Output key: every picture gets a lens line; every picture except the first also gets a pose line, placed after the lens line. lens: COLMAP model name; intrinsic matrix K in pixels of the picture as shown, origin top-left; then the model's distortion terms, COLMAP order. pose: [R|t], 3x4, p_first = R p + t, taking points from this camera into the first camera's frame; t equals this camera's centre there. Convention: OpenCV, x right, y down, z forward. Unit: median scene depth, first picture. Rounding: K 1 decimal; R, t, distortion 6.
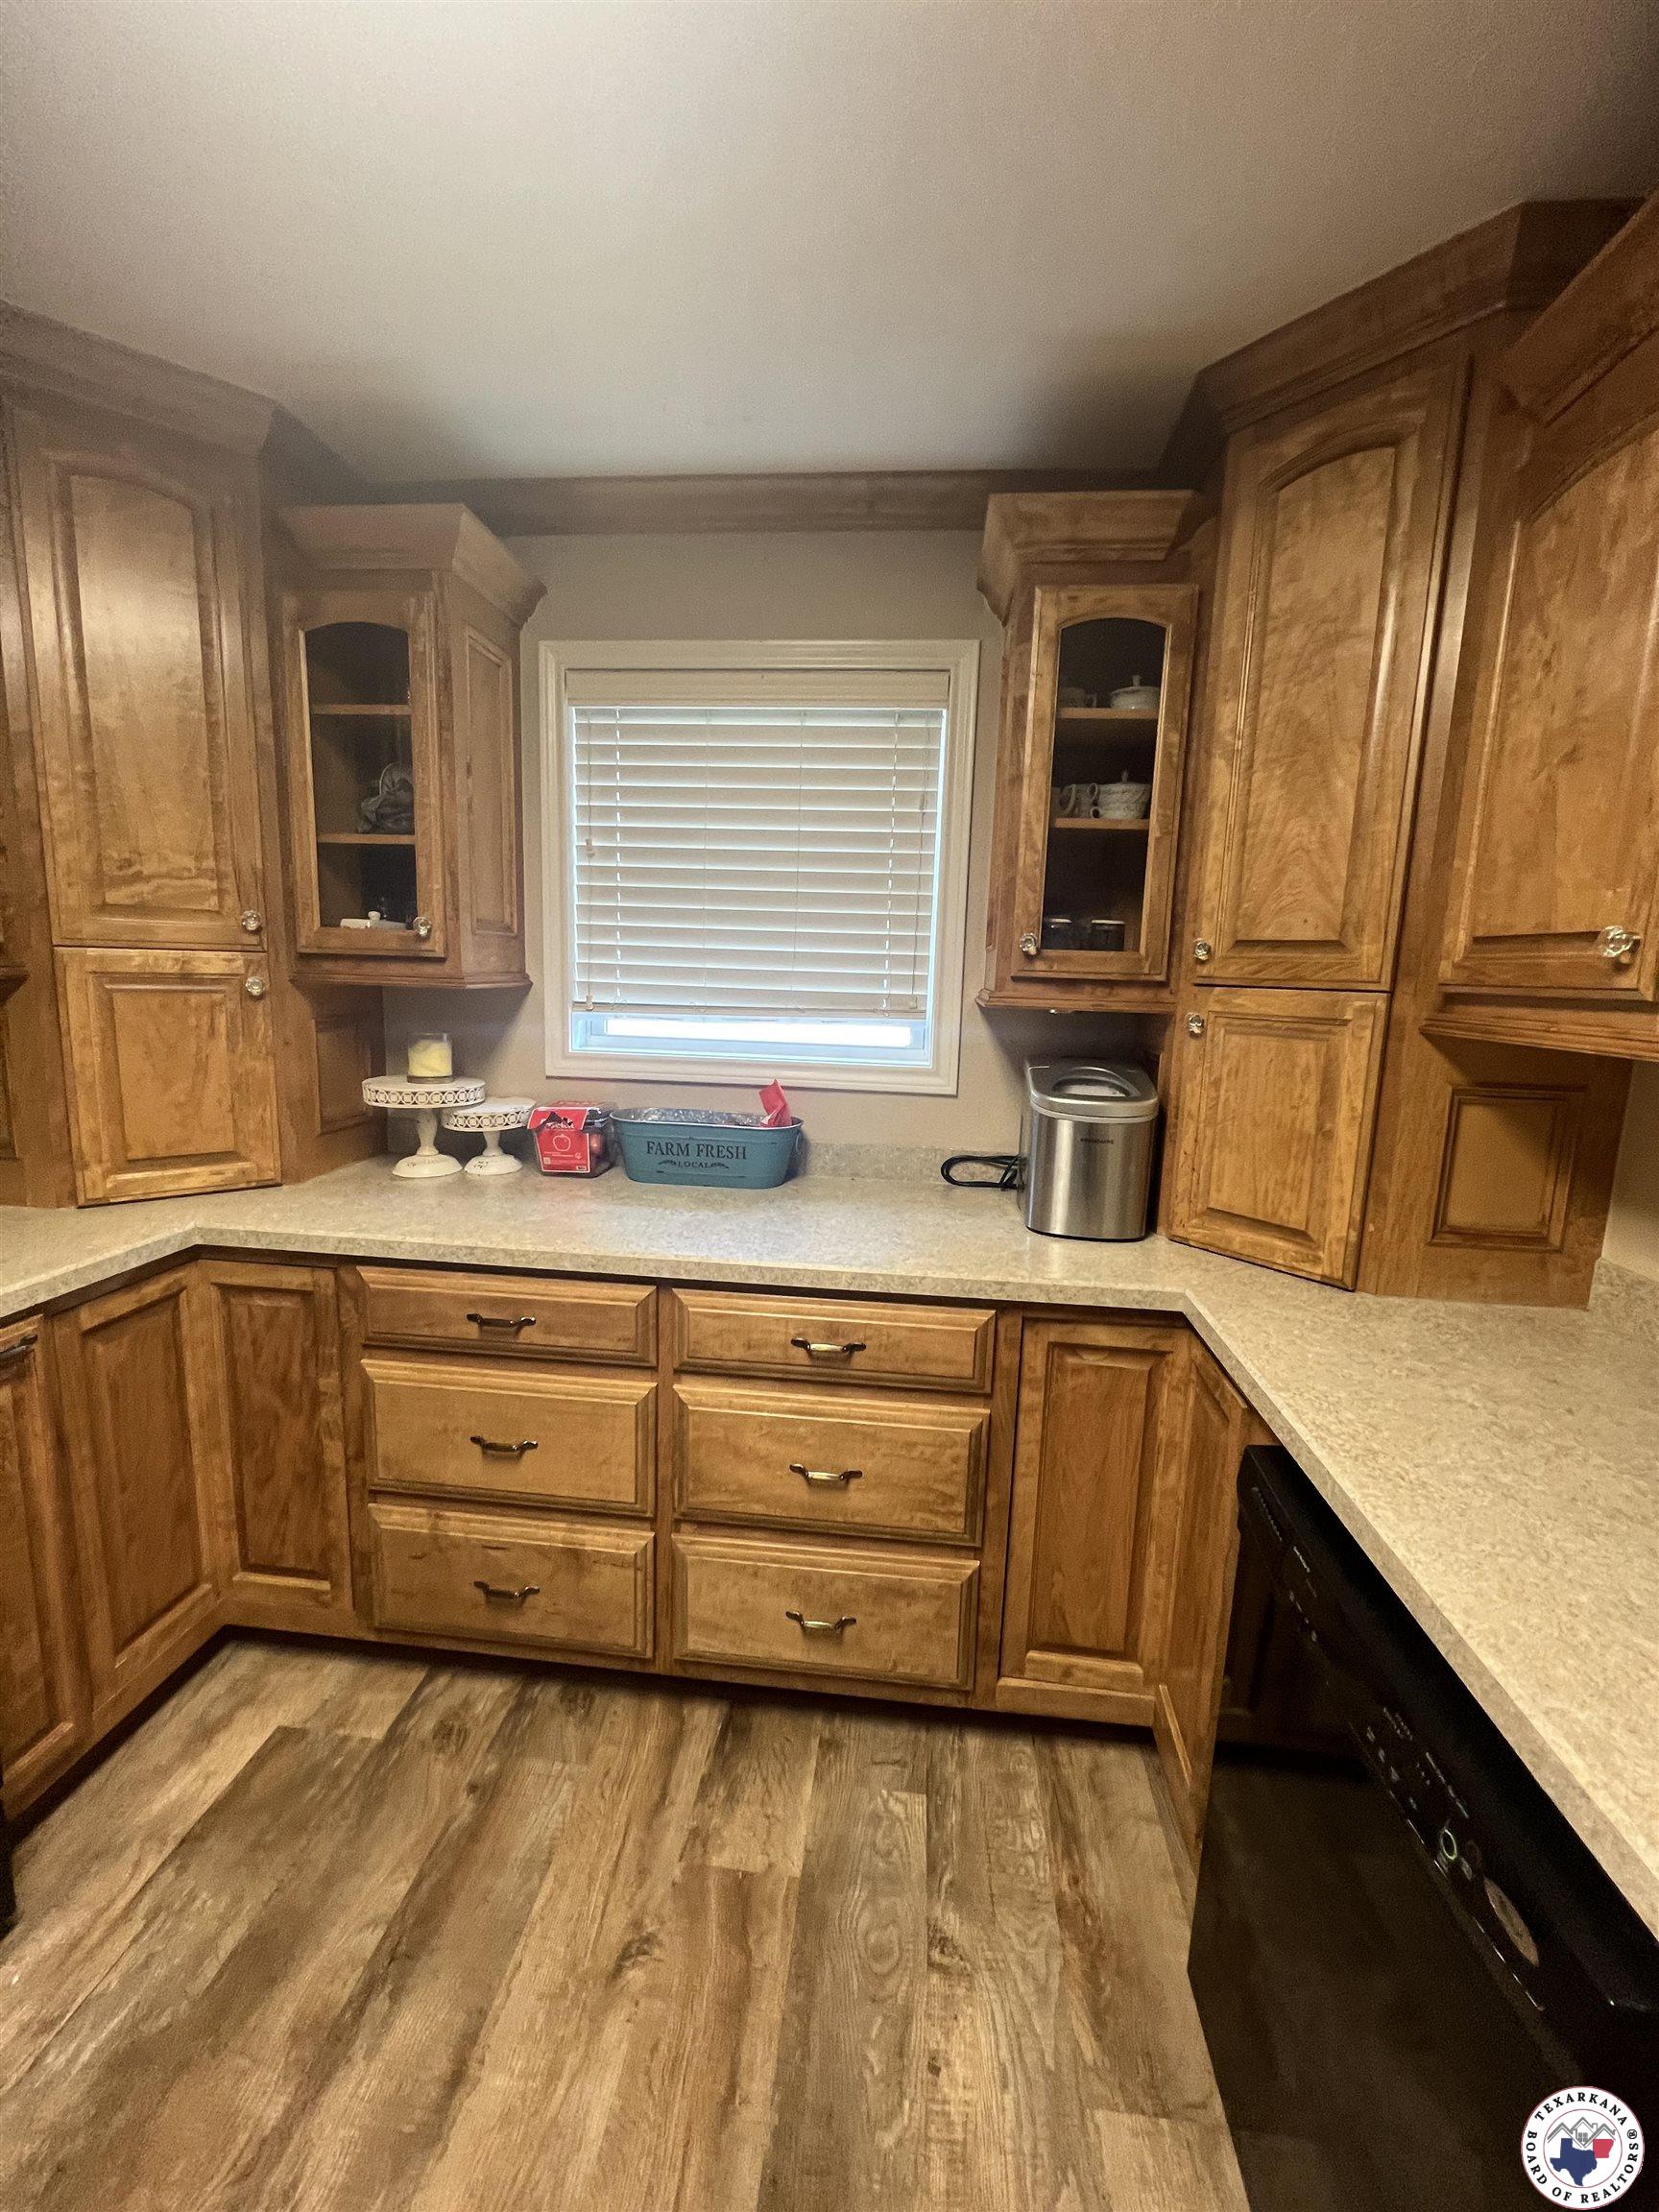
lens RADIAL K [[882.7, 0, 834.5], [0, 882.7, 1100.8], [0, 0, 1]] dist [-0.002795, 0.000121]
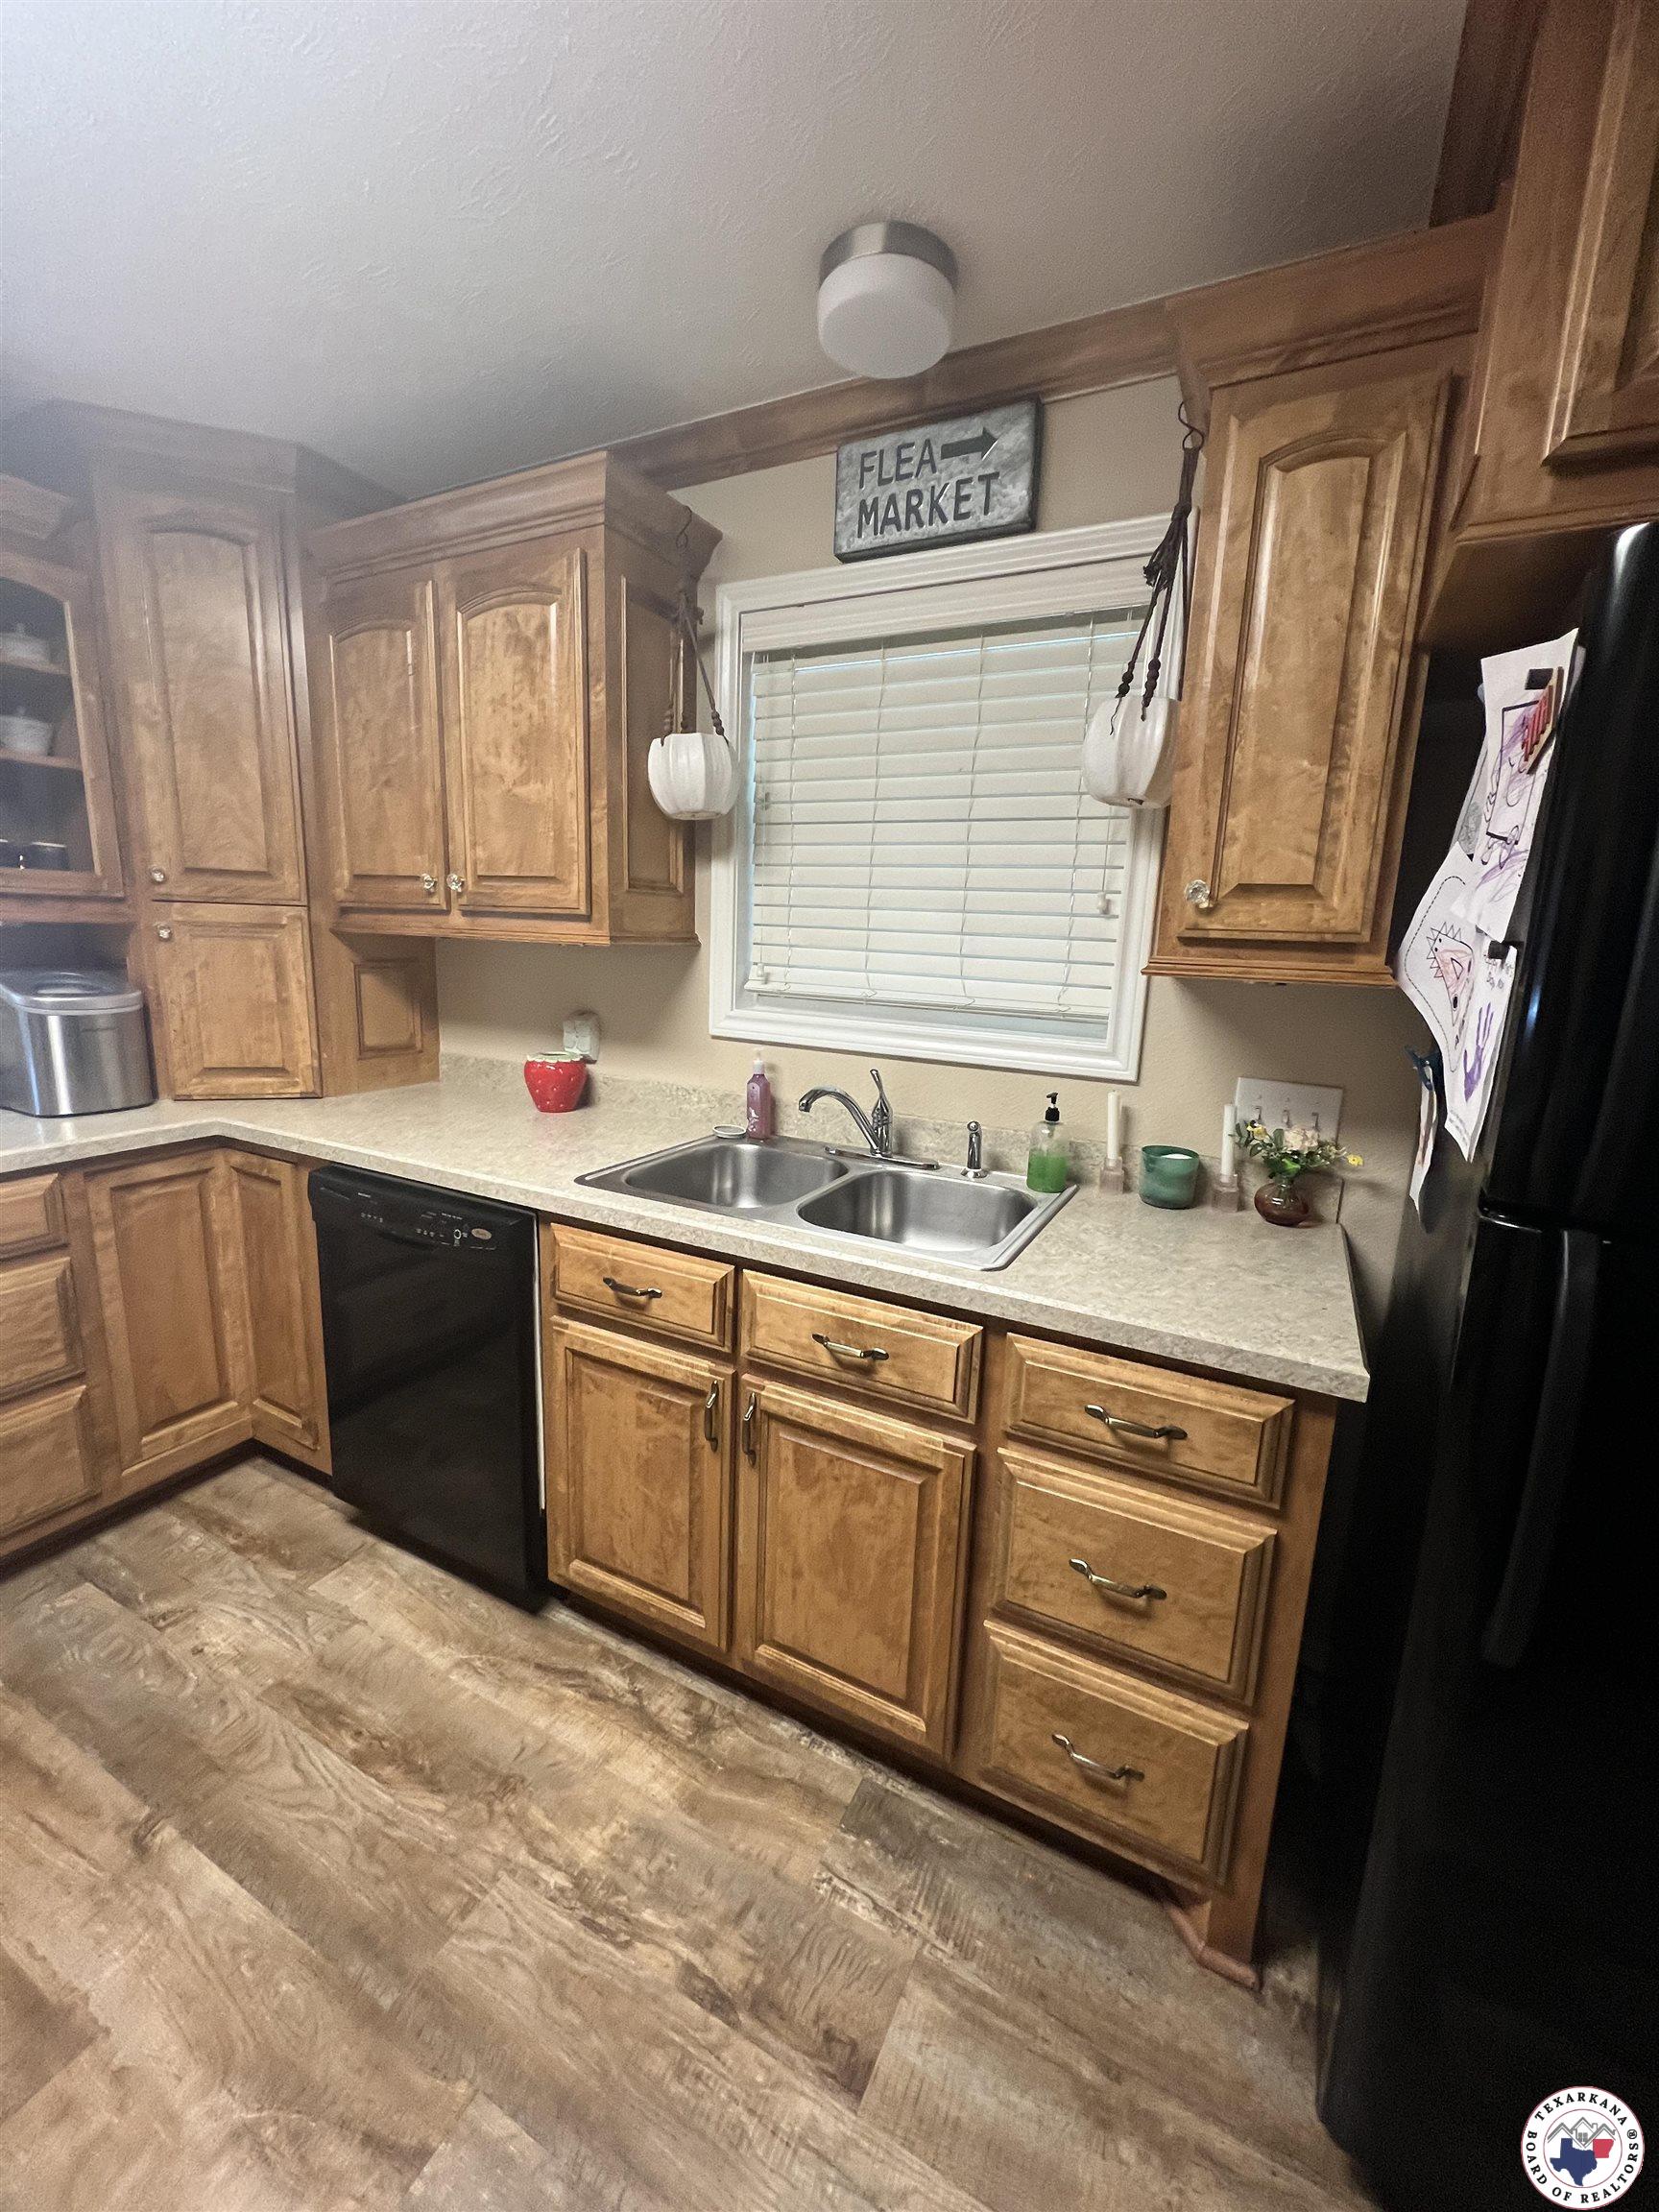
lens RADIAL K [[882.7, 0, 837.4], [0, 882.7, 1101.6], [0, 0, 1]] dist [-0.002795, 0.000121]
pose [[0.363809, -0.195744, 0.910674, -0.483877], [0.113240, 0.979713, 0.165345, 0.060743], [-0.924565, 0.042971, 0.378595, -0.425374]]
